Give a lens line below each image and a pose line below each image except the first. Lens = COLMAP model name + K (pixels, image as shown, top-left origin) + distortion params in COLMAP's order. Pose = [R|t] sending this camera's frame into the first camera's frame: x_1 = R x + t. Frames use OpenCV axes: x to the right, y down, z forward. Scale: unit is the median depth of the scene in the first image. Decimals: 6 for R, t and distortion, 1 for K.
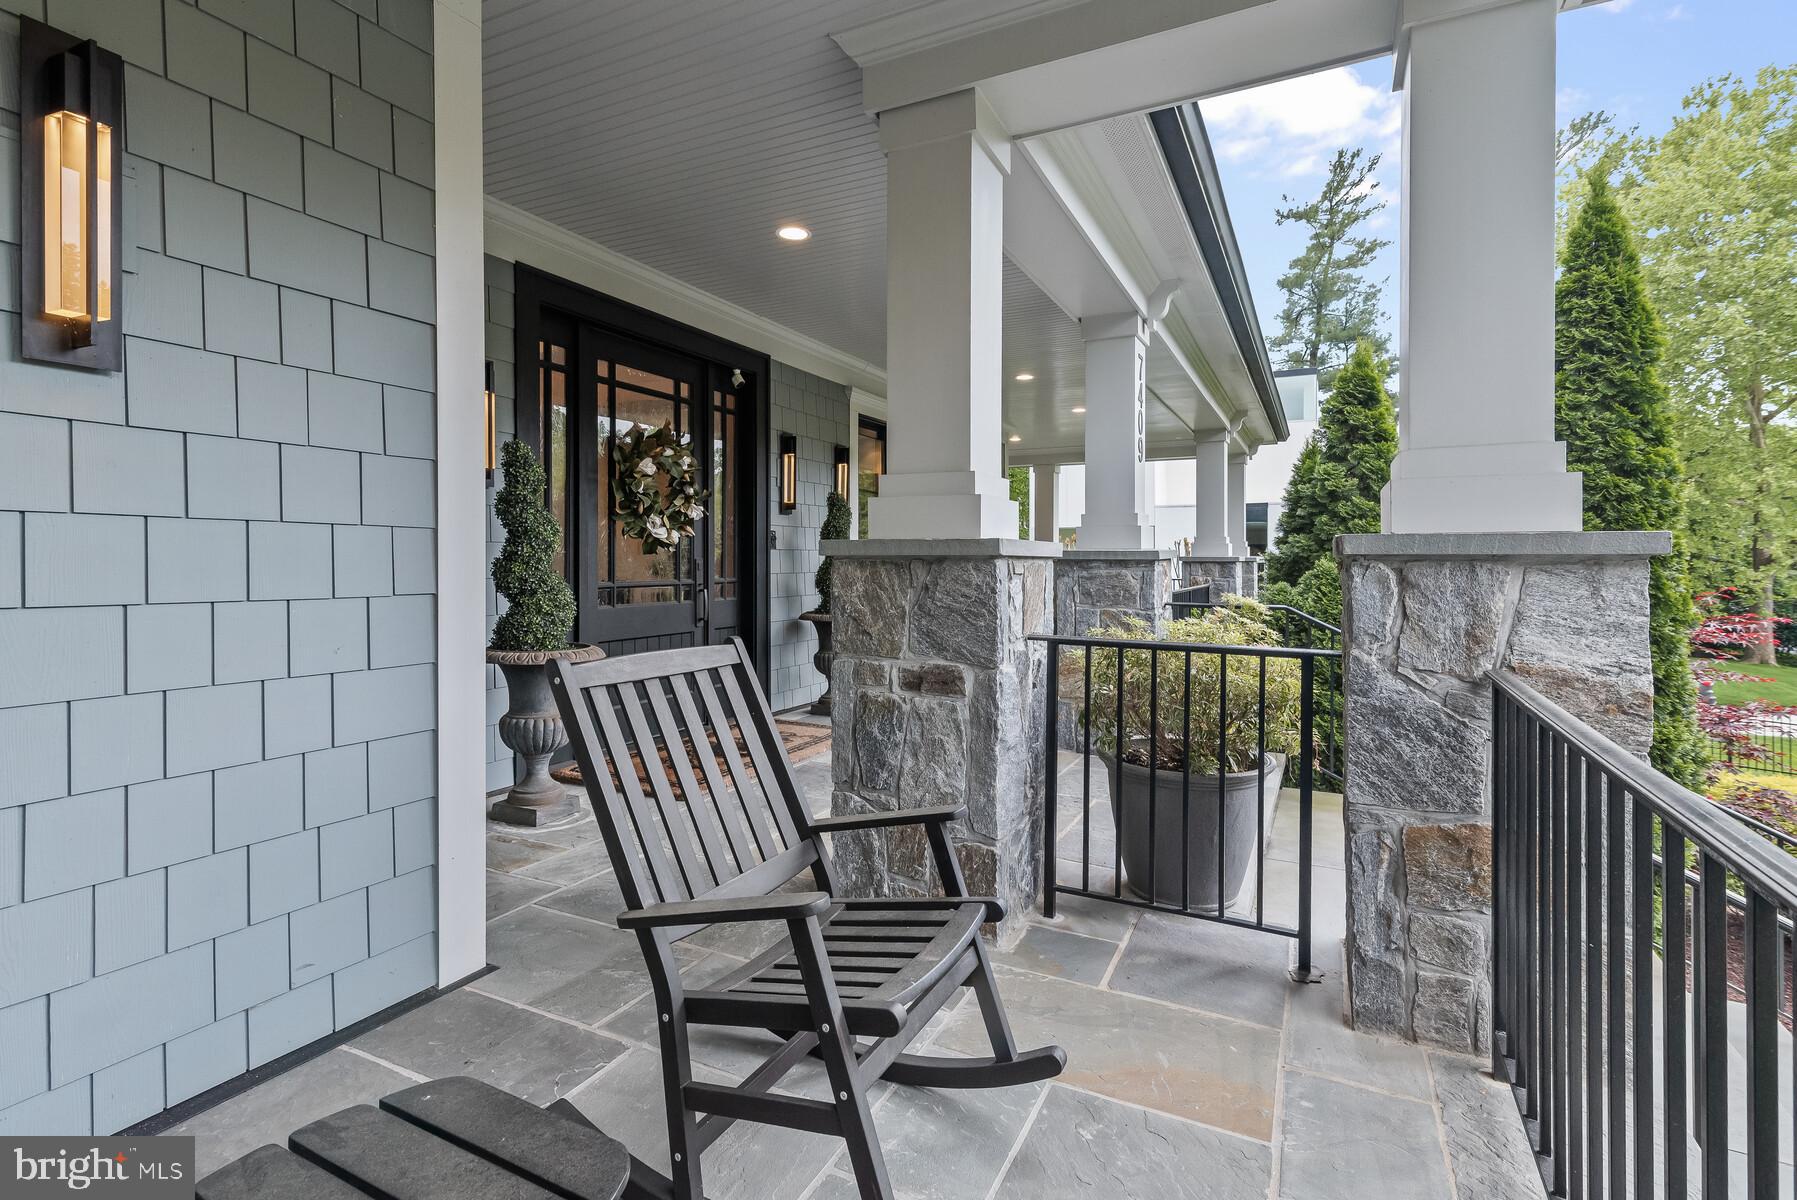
lens RADIAL K [[833.3, 0, 918.7], [0, 833.3, 548.3], [0, 0, 1]] dist [0.020662, -0.002832]
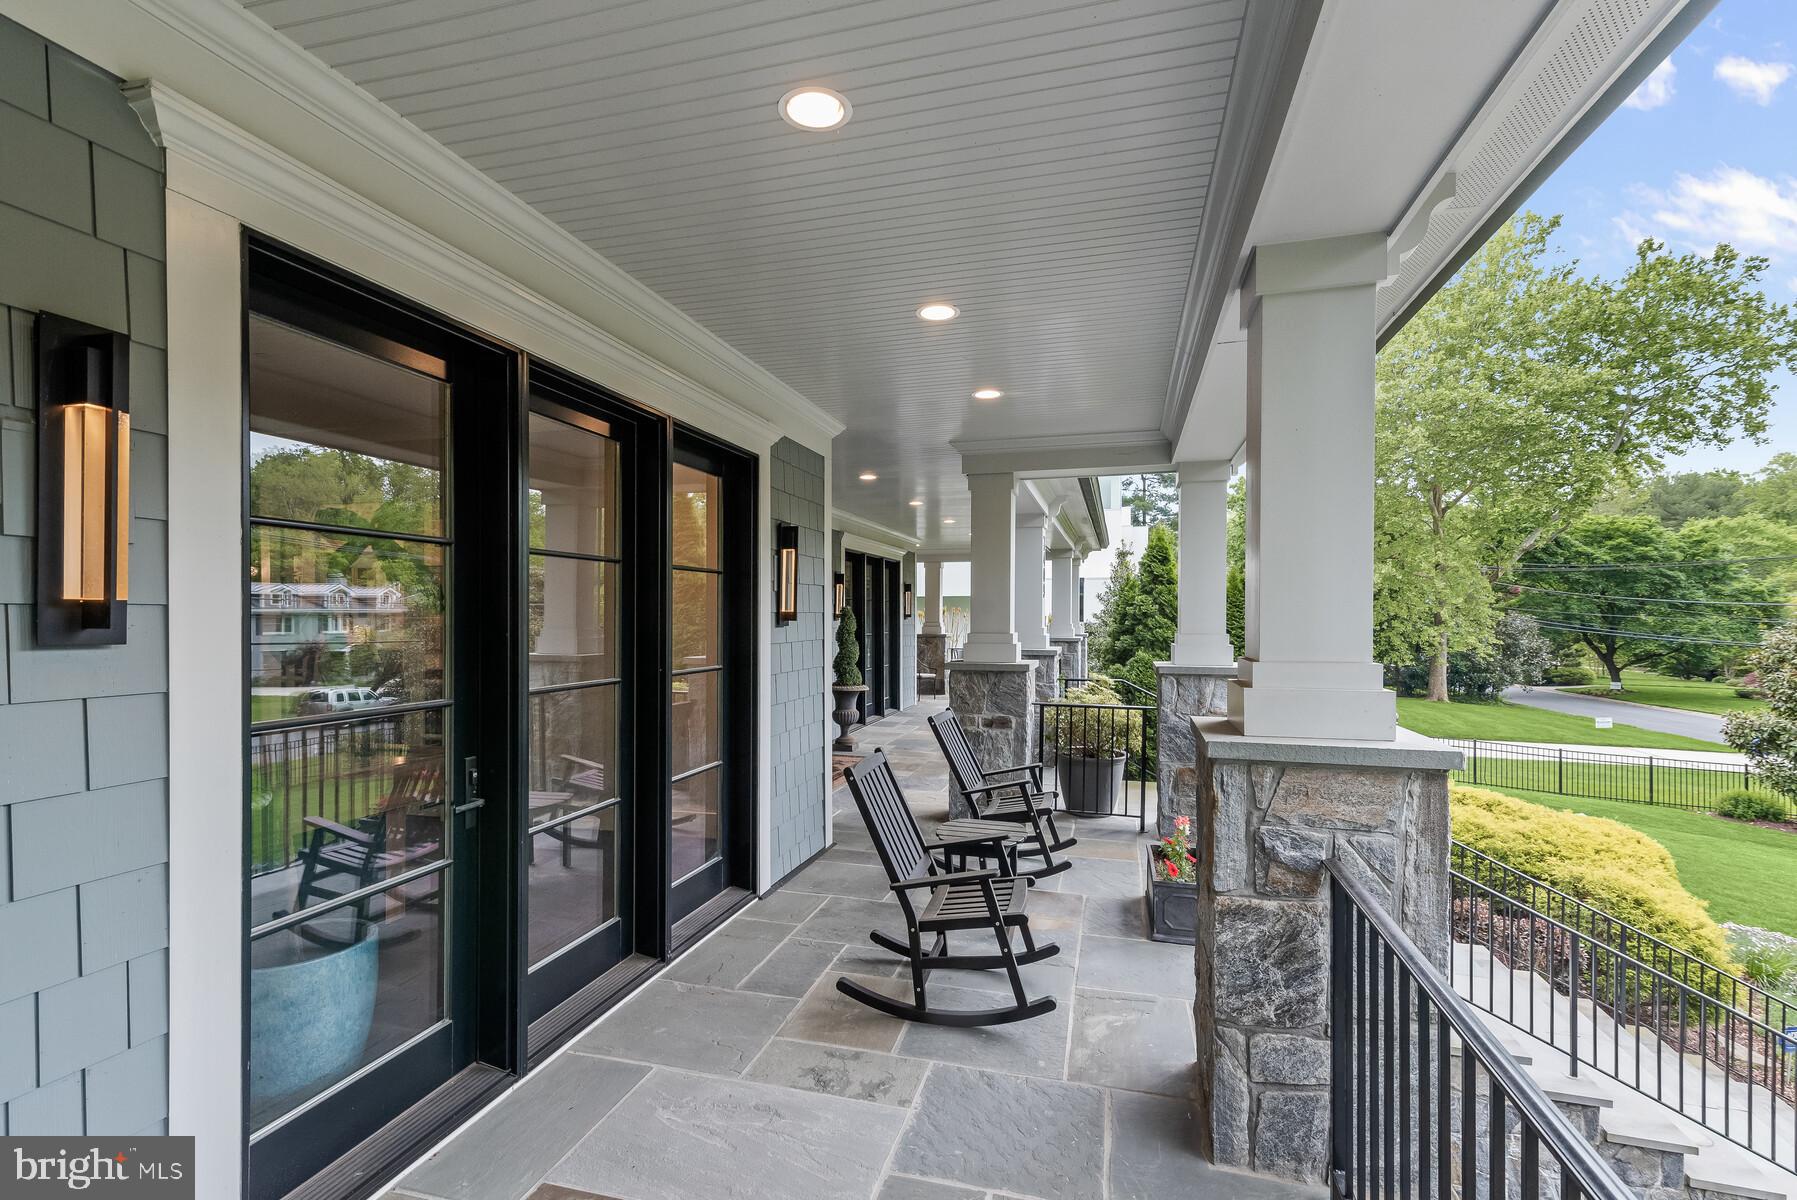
lens RADIAL K [[833.3, 0, 894.8], [0, 833.3, 613.6], [0, 0, 1]] dist [0.020662, -0.002832]
pose [[0.982517, -0.000602, 0.186173, -0.701212], [-0.002377, 0.999873, 0.015773, -0.186300], [-0.186159, -0.015939, 0.982390, -1.255247]]
